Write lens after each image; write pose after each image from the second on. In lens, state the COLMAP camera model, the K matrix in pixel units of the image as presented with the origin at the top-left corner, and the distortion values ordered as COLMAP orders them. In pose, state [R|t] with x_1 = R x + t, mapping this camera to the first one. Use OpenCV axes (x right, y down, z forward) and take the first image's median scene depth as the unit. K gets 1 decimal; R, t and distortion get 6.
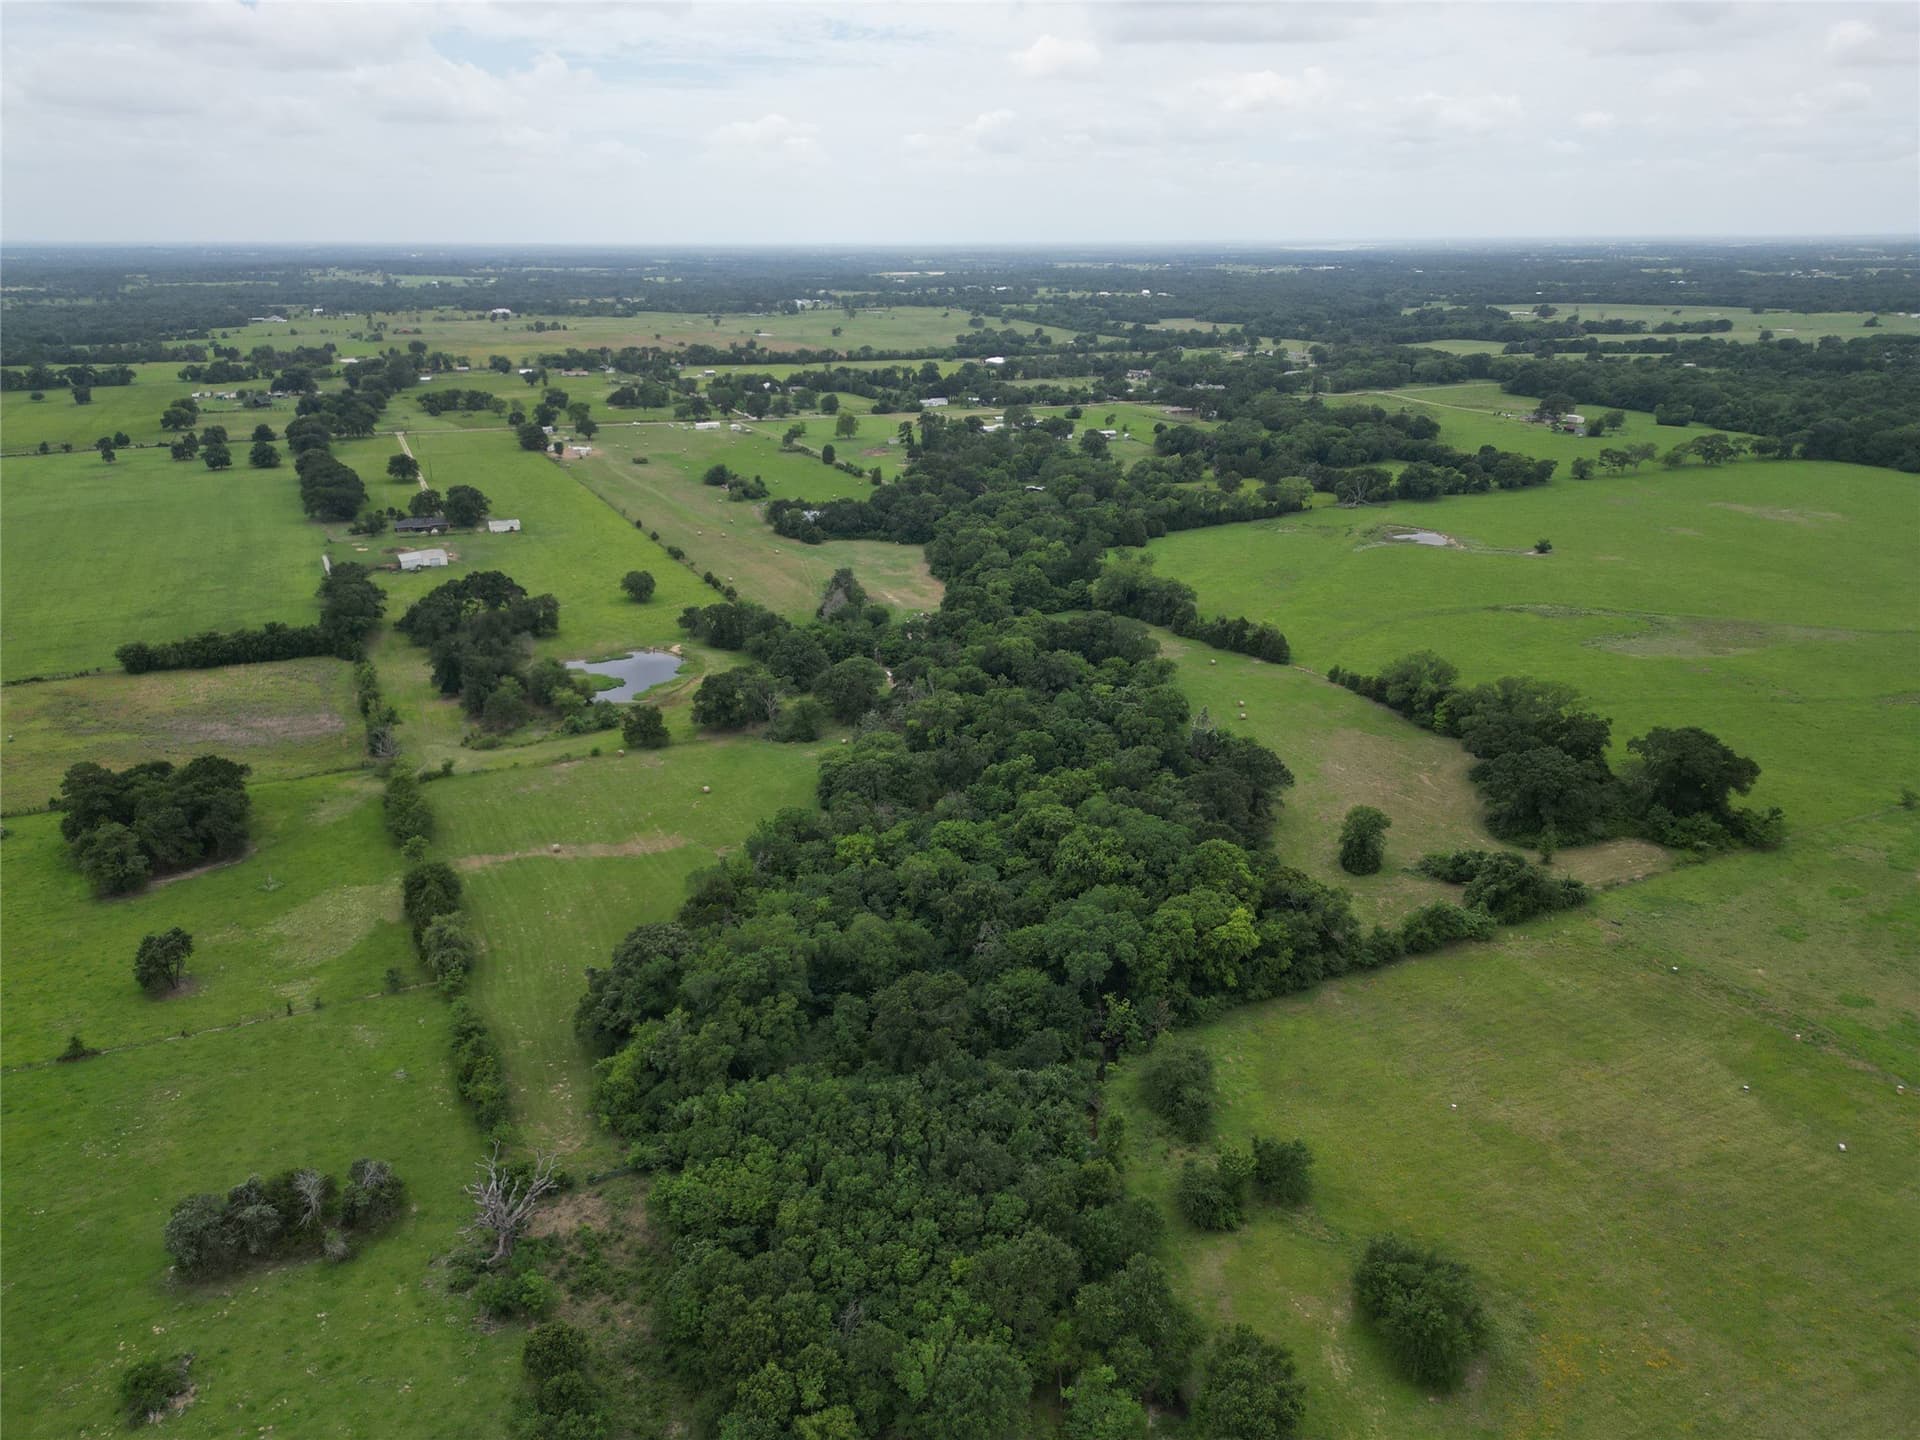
lens RADIAL K [[1334.7, 0, 956.1], [0, 1334.7, 729.6], [0, 0, 1]] dist [0.071428, -0.062699]
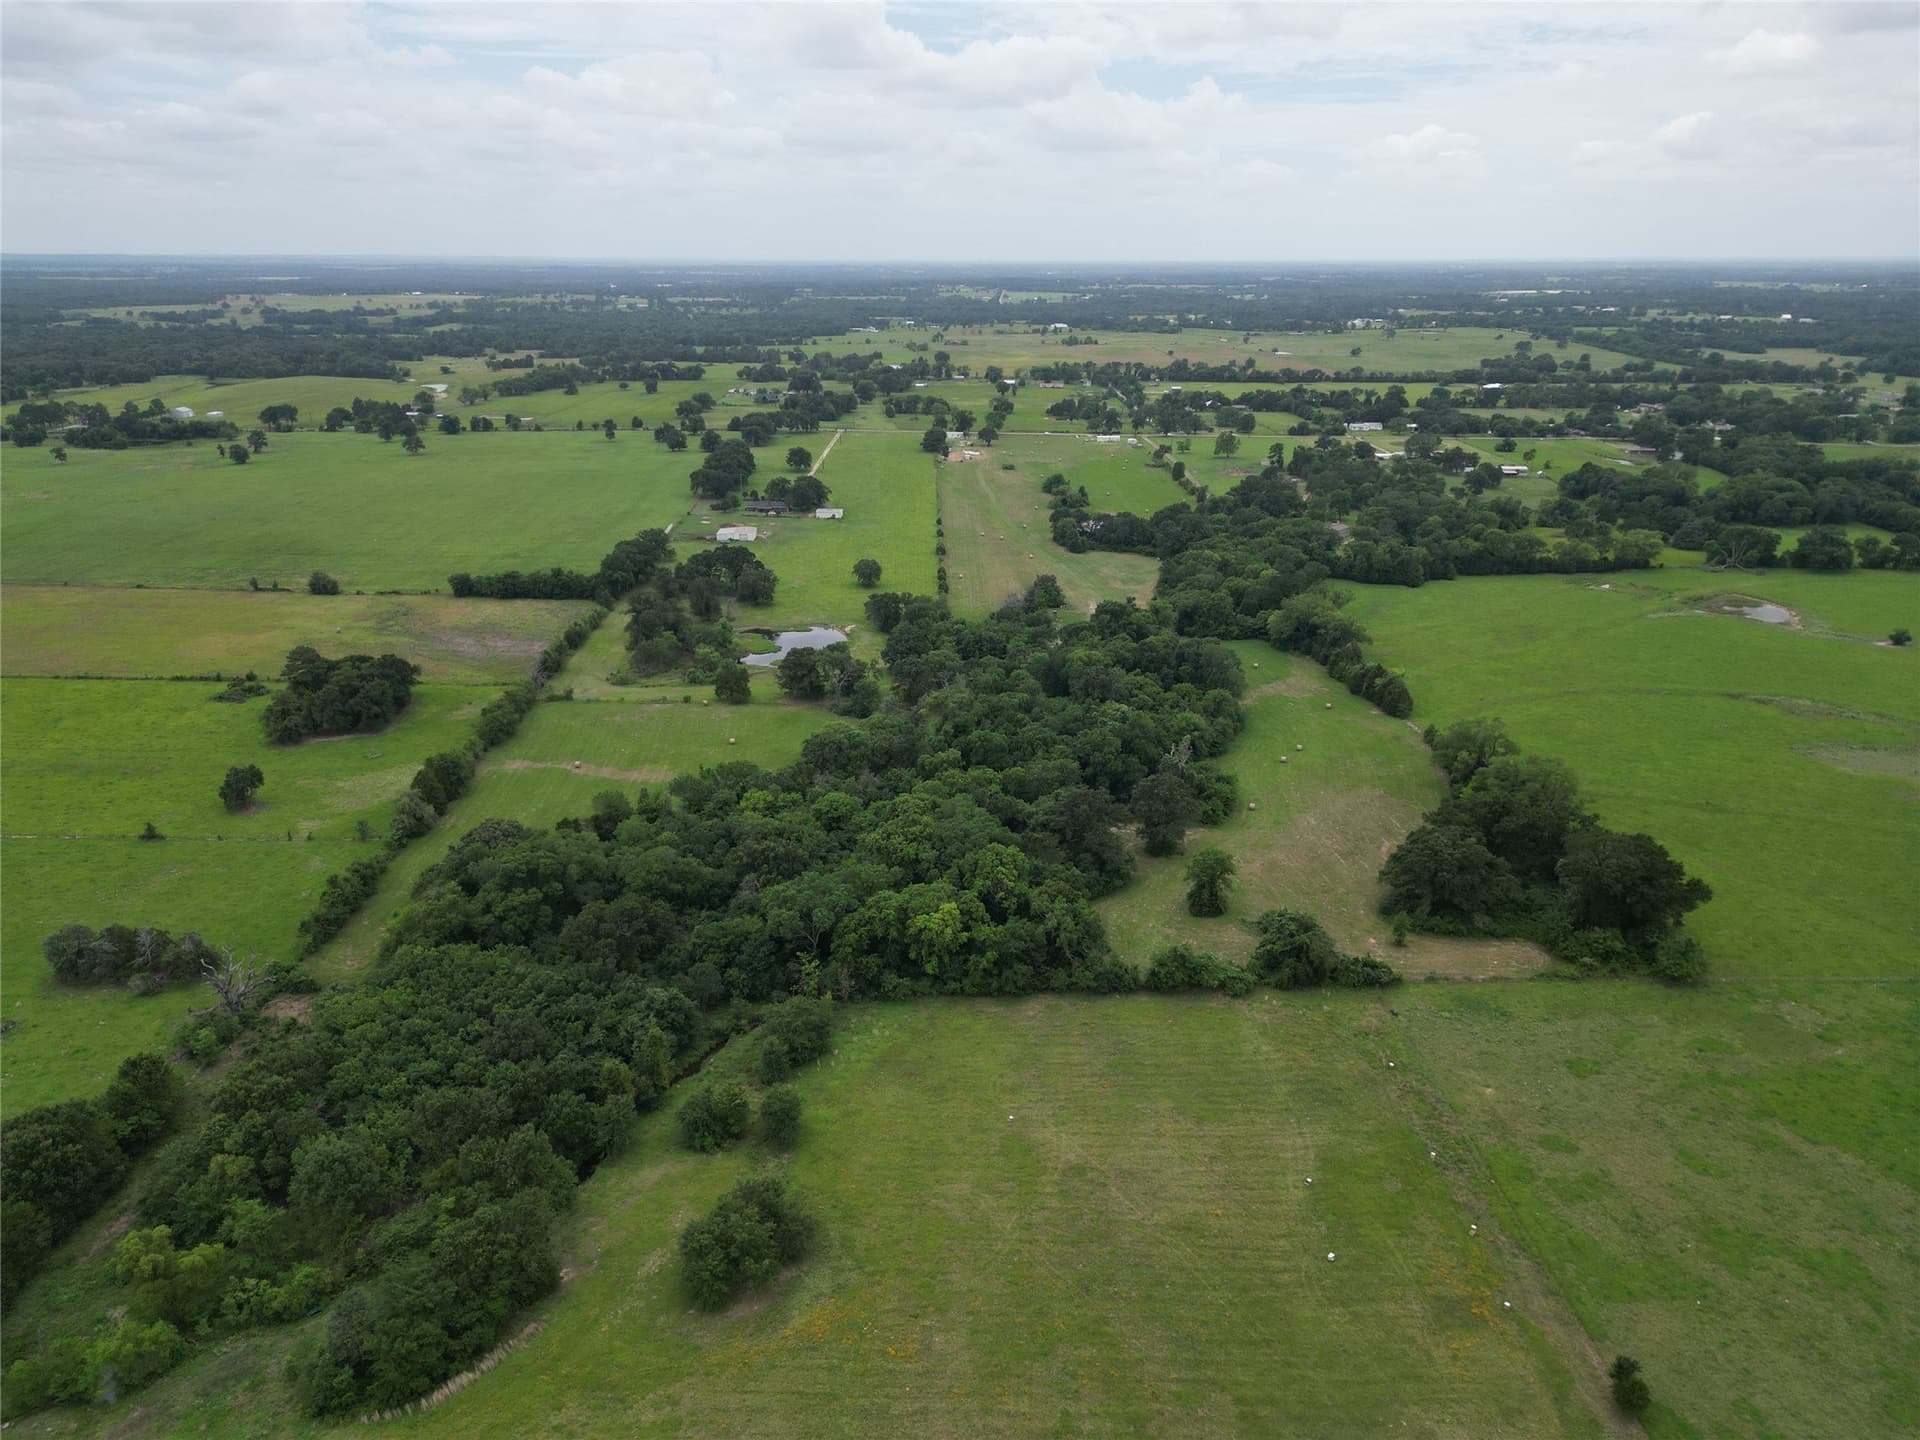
lens RADIAL K [[1338.6, 0, 956.0], [0, 1338.6, 724.3], [0, 0, 1]] dist [0.076004, -0.073950]
pose [[0.904513, 0.144855, -0.401090, 0.178679], [-0.151048, 0.988392, 0.016329, -0.006894], [0.398799, 0.045814, 0.915893, 0.008398]]
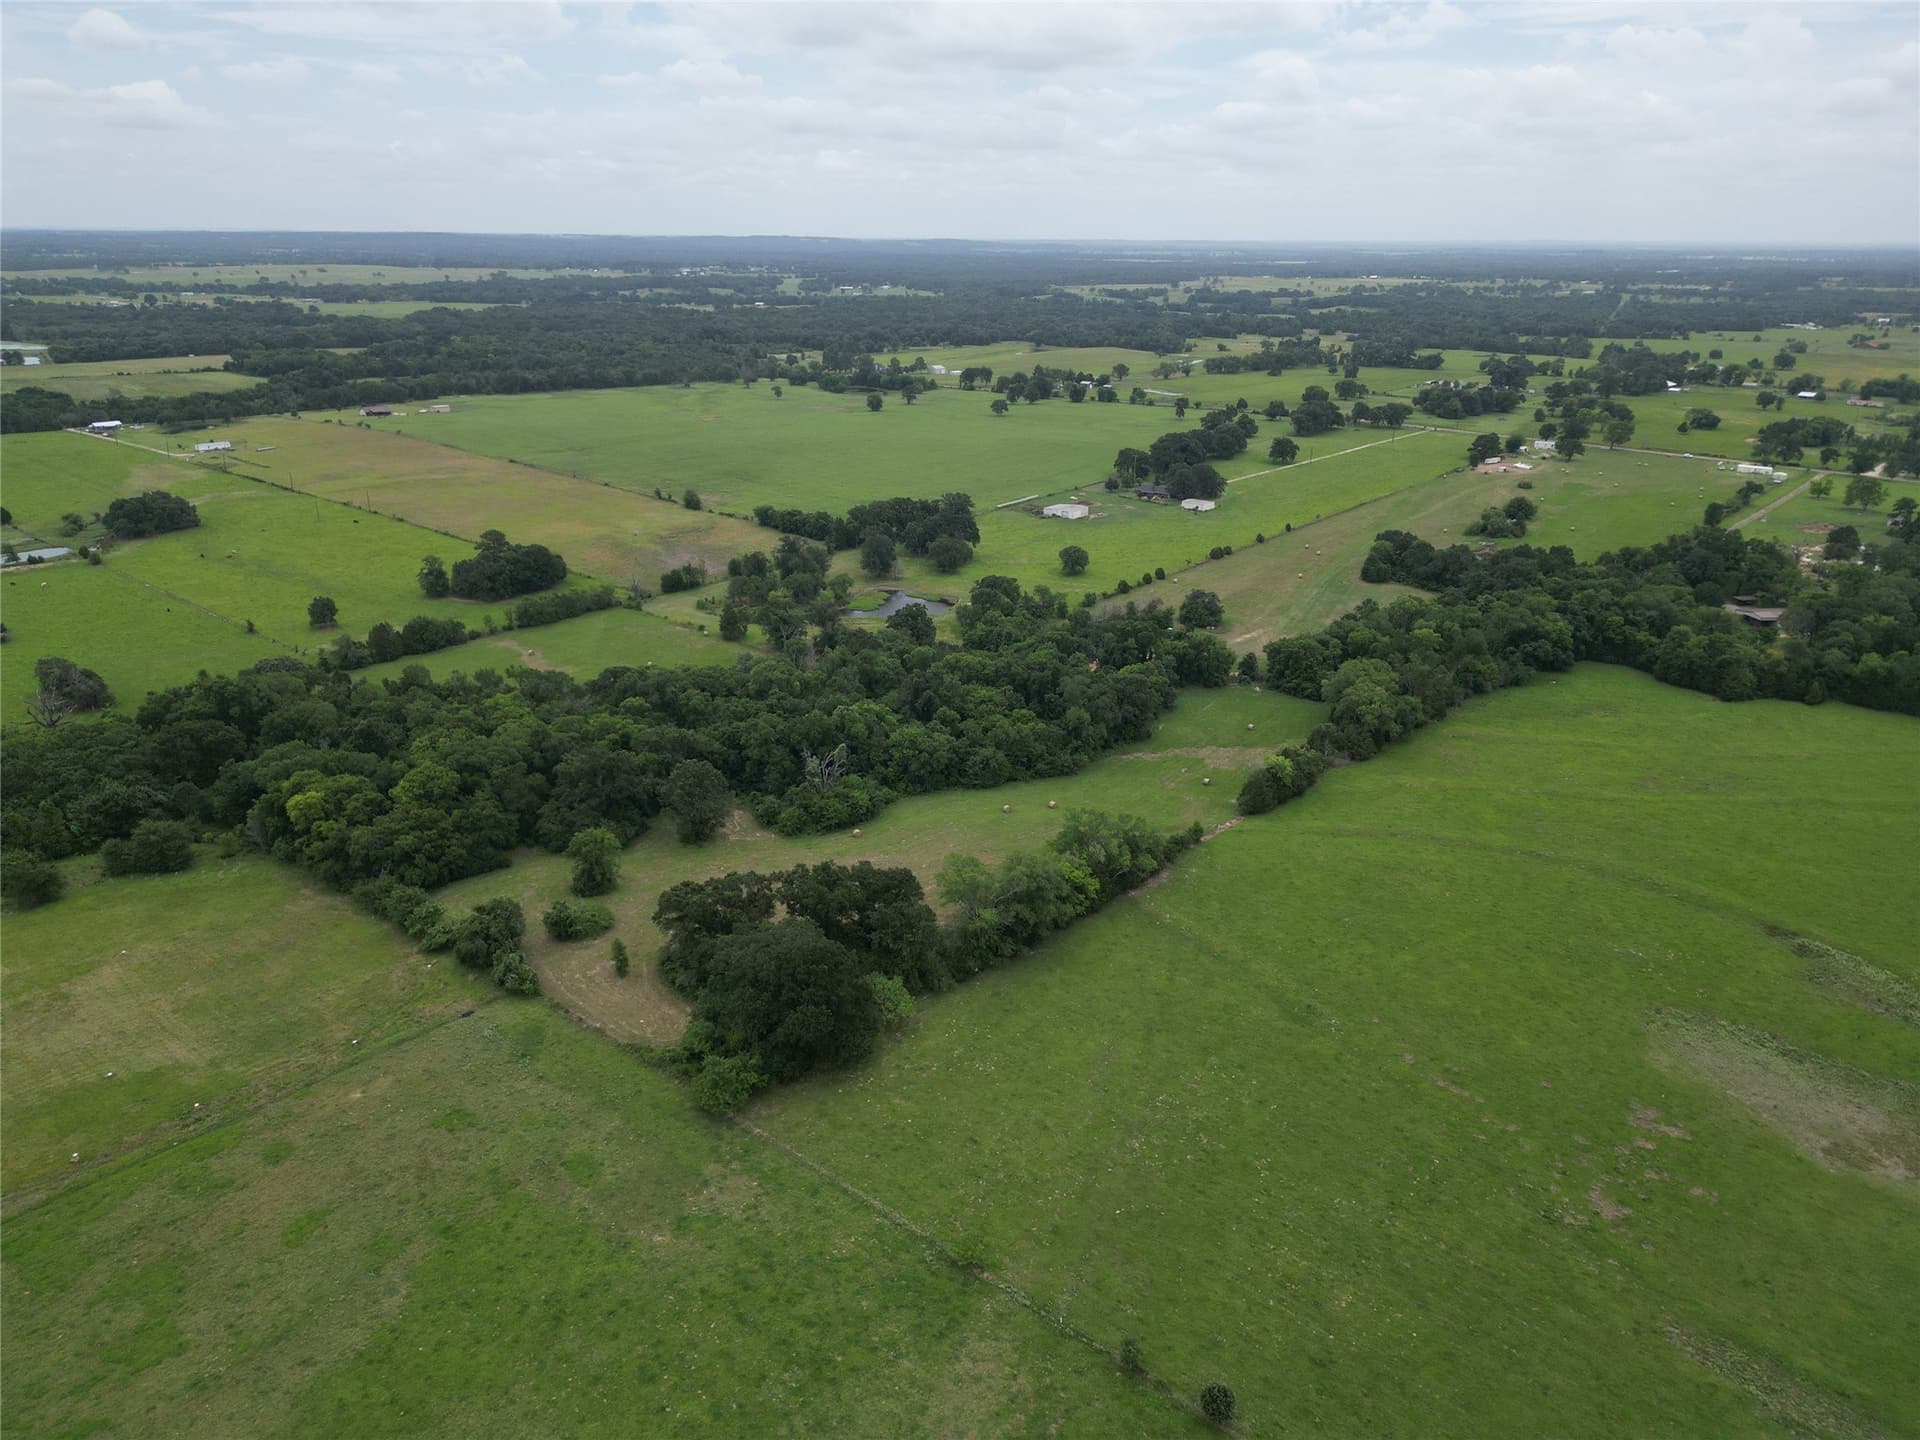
lens RADIAL K [[1338.6, 0, 956.0], [0, 1338.6, 724.3], [0, 0, 1]] dist [0.076004, -0.073950]
pose [[0.402419, 0.319634, -0.857842, 0.419773], [-0.324668, 0.925986, 0.192720, -0.097644], [0.855949, 0.200960, 0.476409, 0.260170]]
